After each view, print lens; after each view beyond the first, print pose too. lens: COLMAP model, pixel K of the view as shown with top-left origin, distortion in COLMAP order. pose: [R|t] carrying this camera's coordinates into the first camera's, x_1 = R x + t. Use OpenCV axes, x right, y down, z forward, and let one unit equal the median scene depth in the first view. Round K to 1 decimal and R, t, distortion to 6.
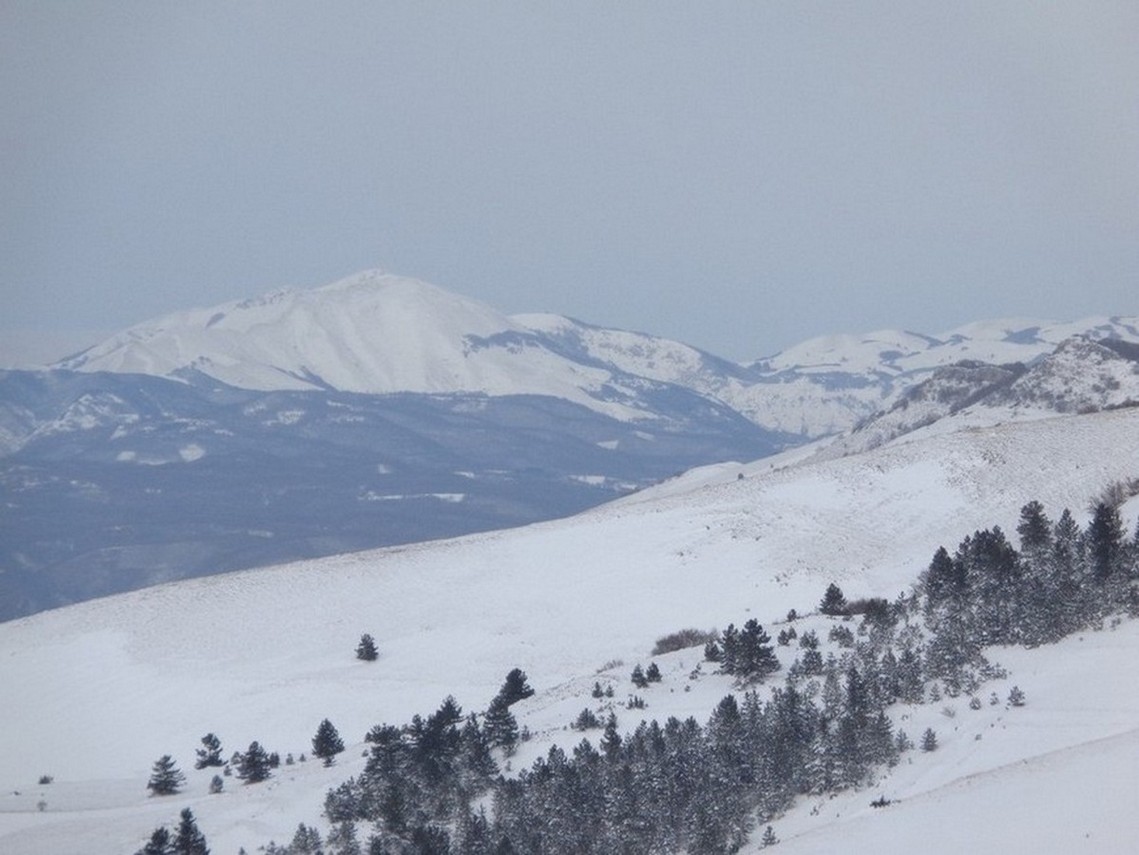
lens RADIAL K [[1556.2, 0, 570.9], [0, 1556.2, 427.7], [0, 0, 1]] dist [0.005814, 0.000000]
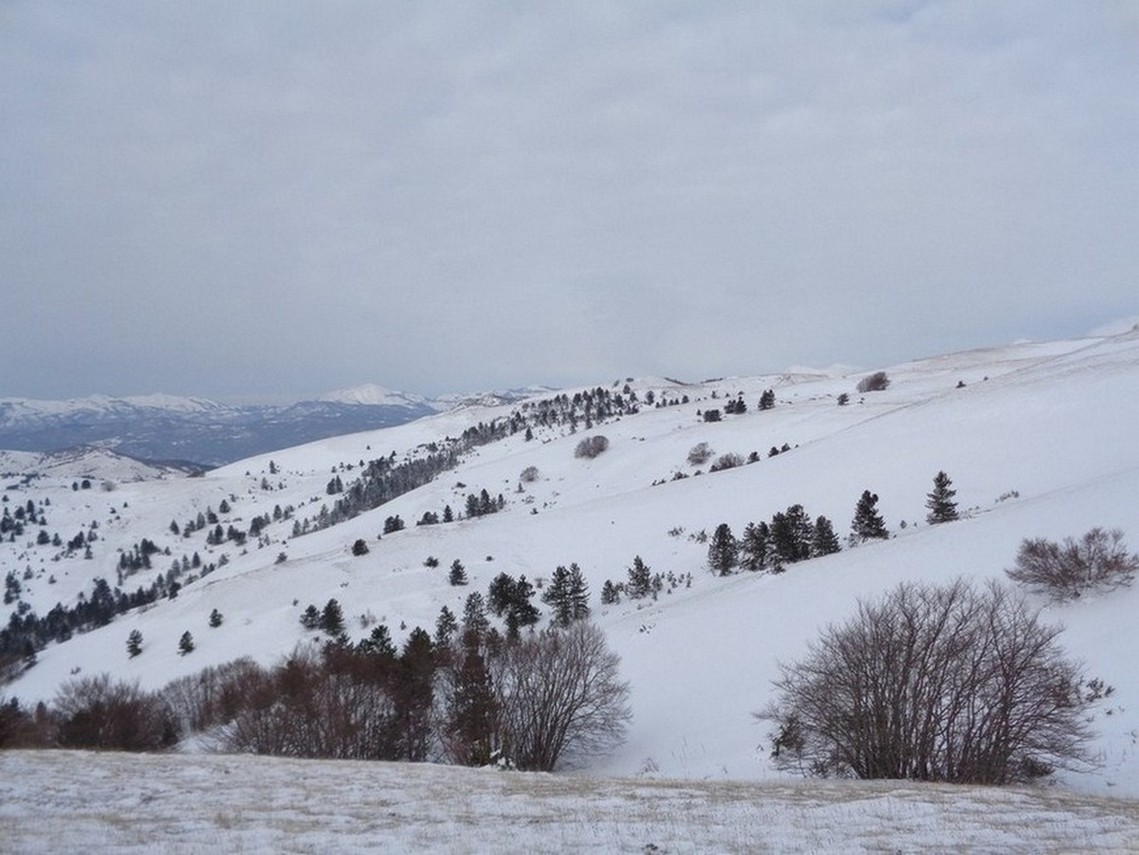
lens RADIAL K [[1556.2, 0, 575.1], [0, 1556.2, 425.5], [0, 0, 1]] dist [0.005814, 0.000000]
pose [[0.991248, -0.008160, 0.131763, -0.131062], [0.007134, 0.999940, 0.008258, 0.014639], [-0.131822, -0.007246, 0.991247, -4.975445]]
